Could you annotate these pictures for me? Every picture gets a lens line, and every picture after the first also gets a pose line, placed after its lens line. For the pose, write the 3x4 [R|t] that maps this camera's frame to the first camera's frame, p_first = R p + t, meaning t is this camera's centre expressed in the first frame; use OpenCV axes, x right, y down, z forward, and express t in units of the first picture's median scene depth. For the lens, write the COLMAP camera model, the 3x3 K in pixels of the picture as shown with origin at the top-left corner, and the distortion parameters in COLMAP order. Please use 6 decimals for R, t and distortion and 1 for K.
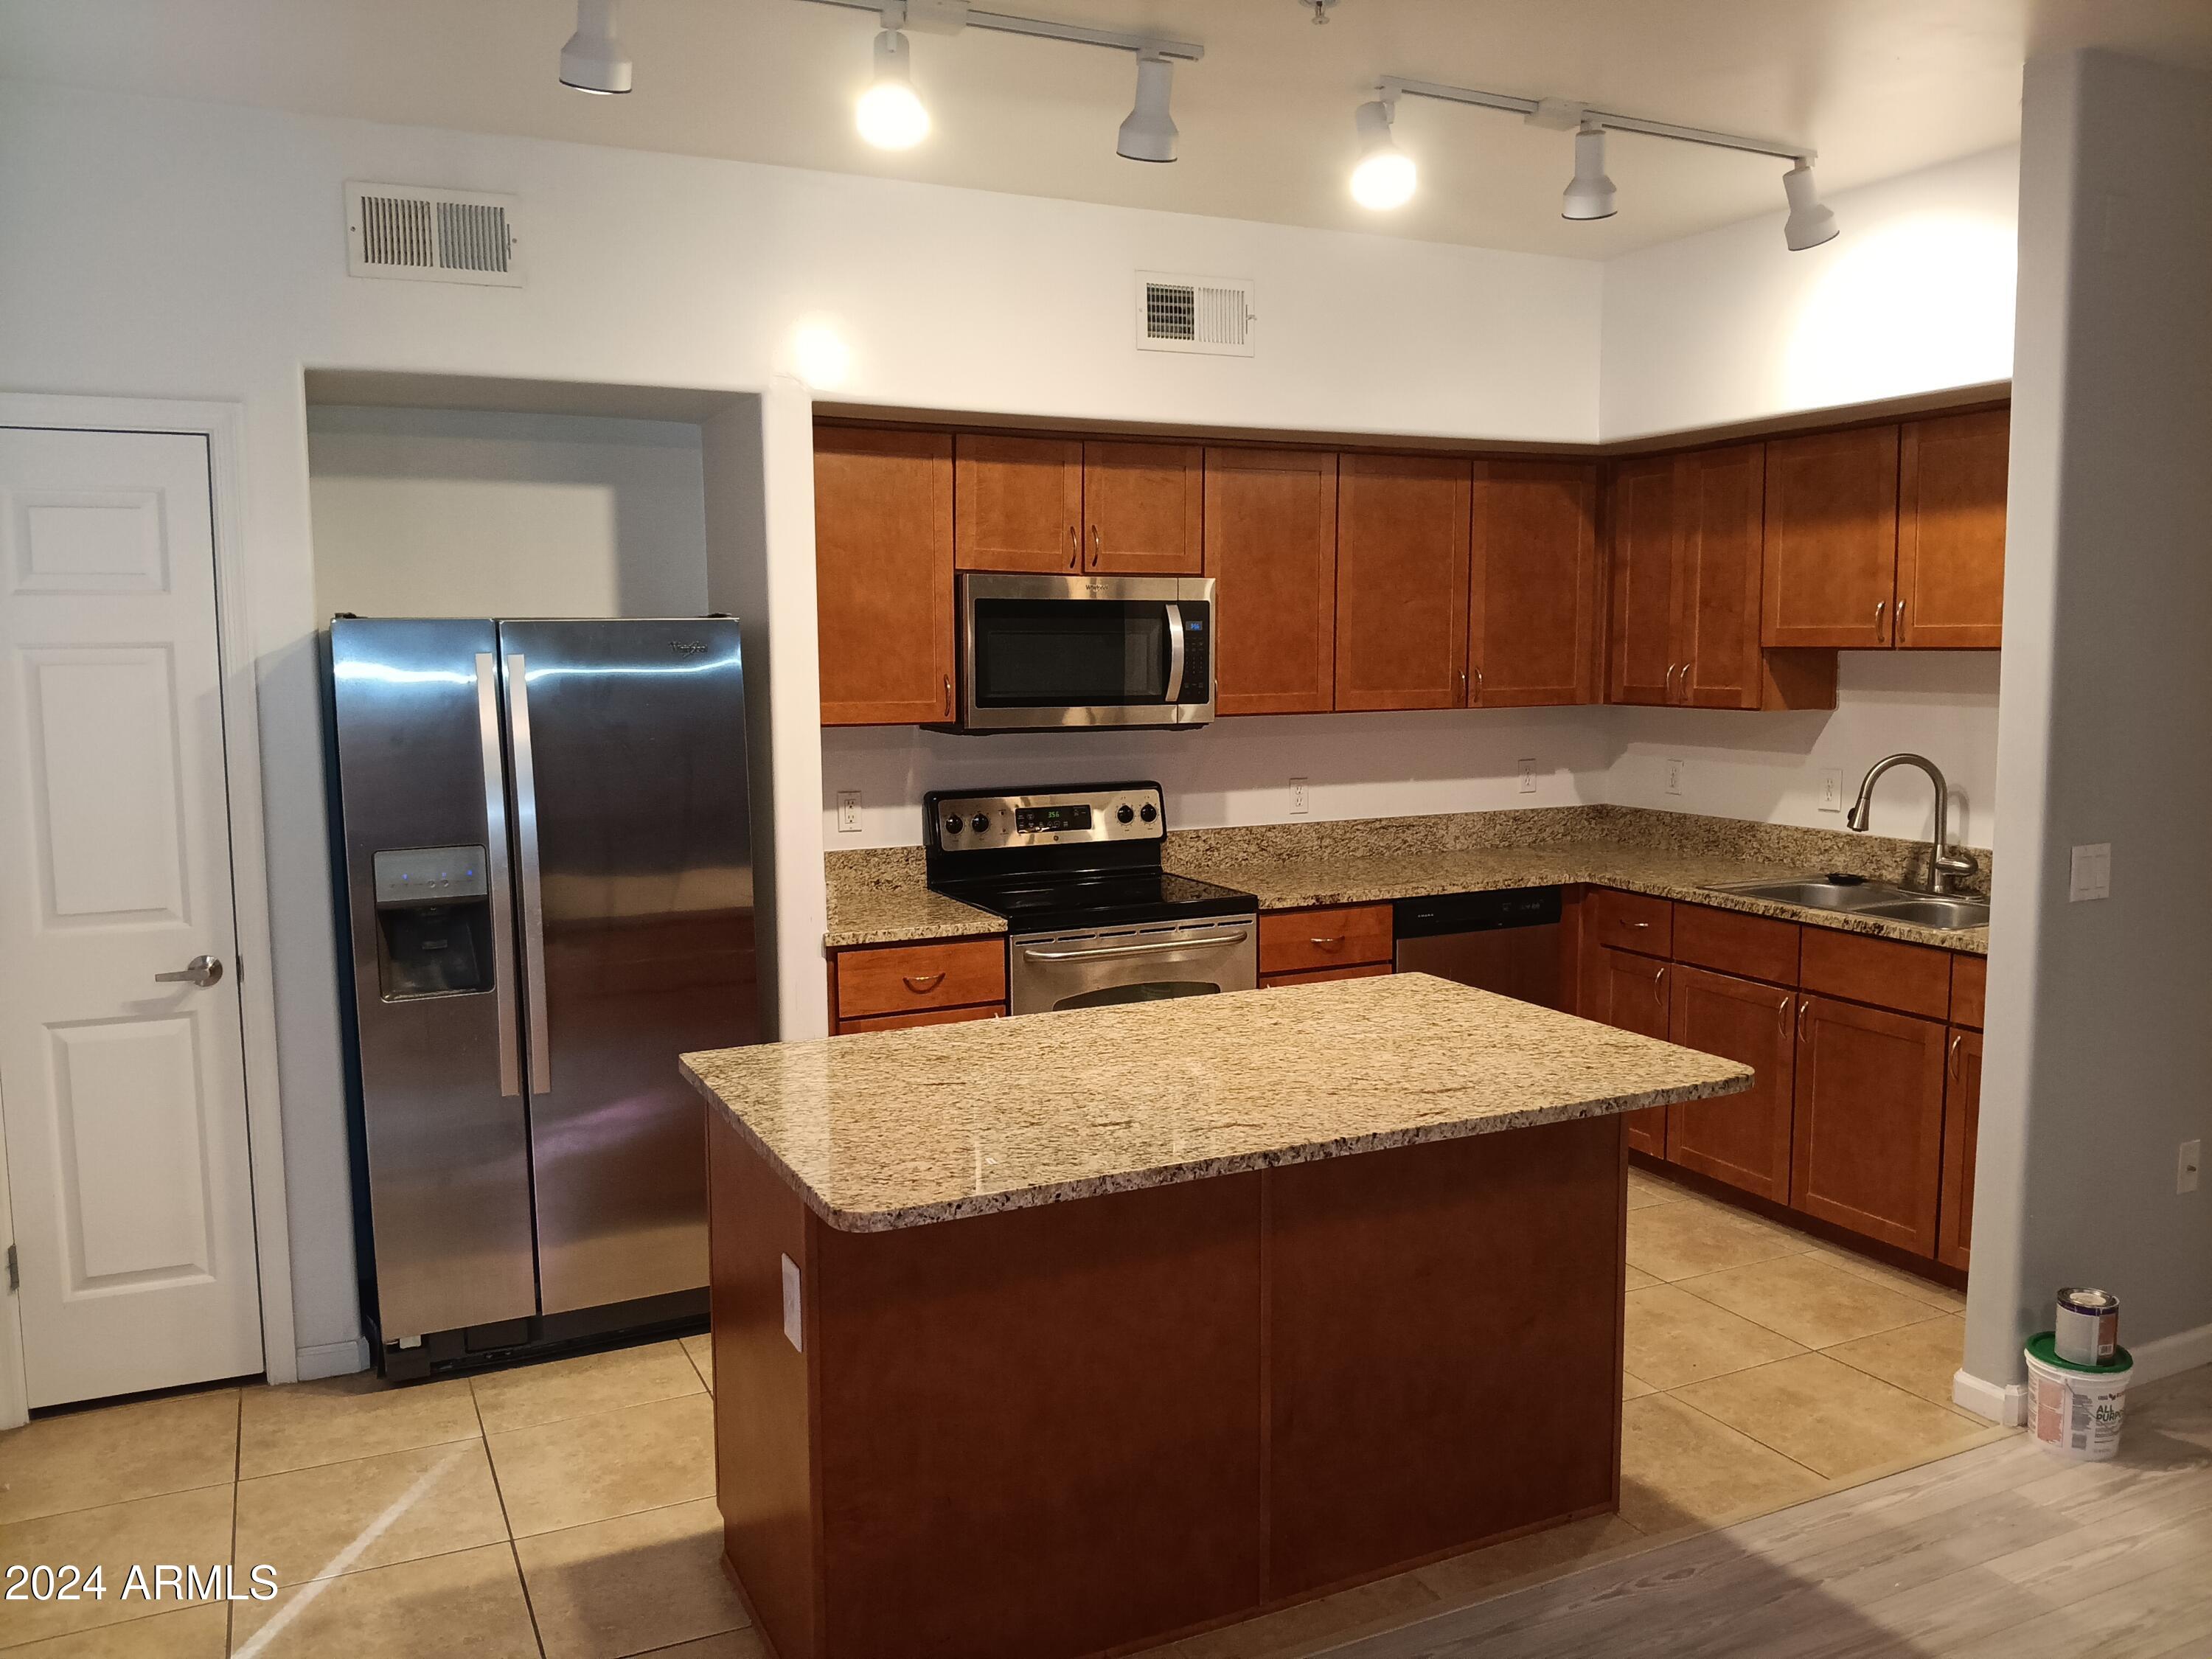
lens RADIAL K [[1706.8, 0, 1103.8], [0, 1706.8, 810.7], [0, 0, 1]] dist [0.084355, -0.153425]
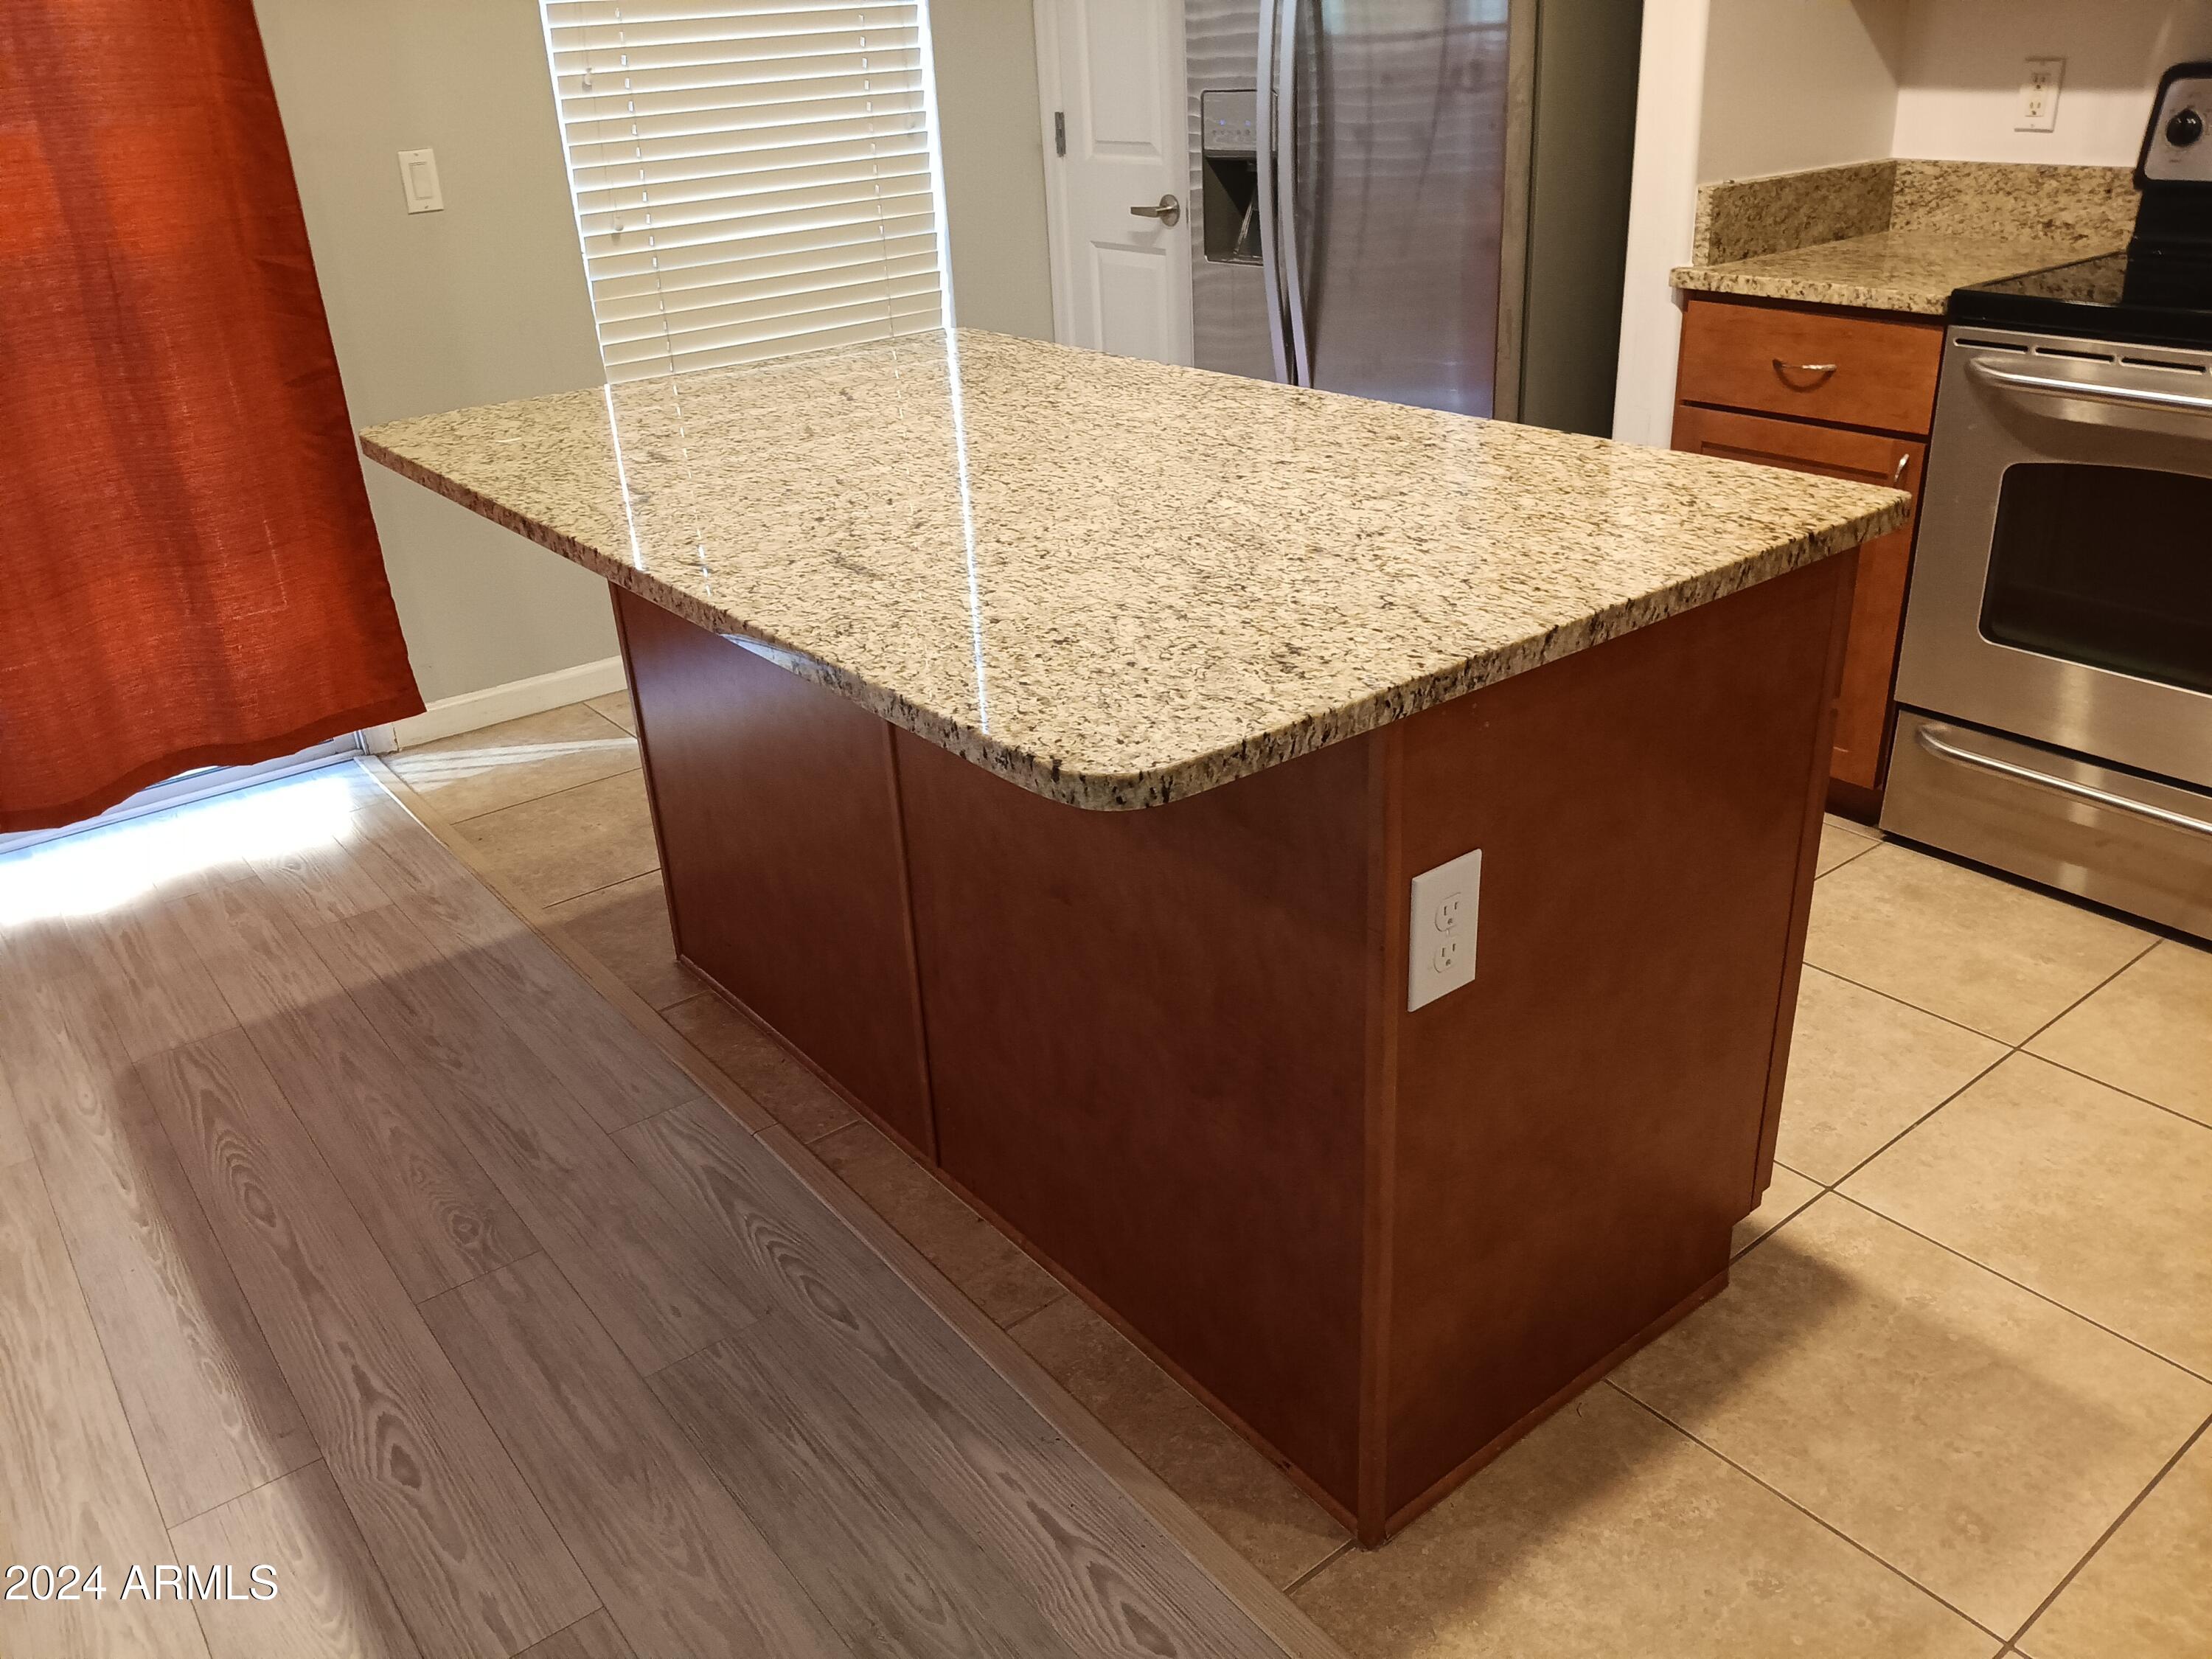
lens RADIAL K [[1706.8, 0, 1103.8], [0, 1706.8, 810.7], [0, 0, 1]] dist [0.084355, -0.153425]
pose [[0.206121, 0.406763, -0.889976, 0.572059], [-0.051800, 0.912767, 0.405183, 0.002740], [0.977155, -0.037416, 0.209210, 0.729189]]
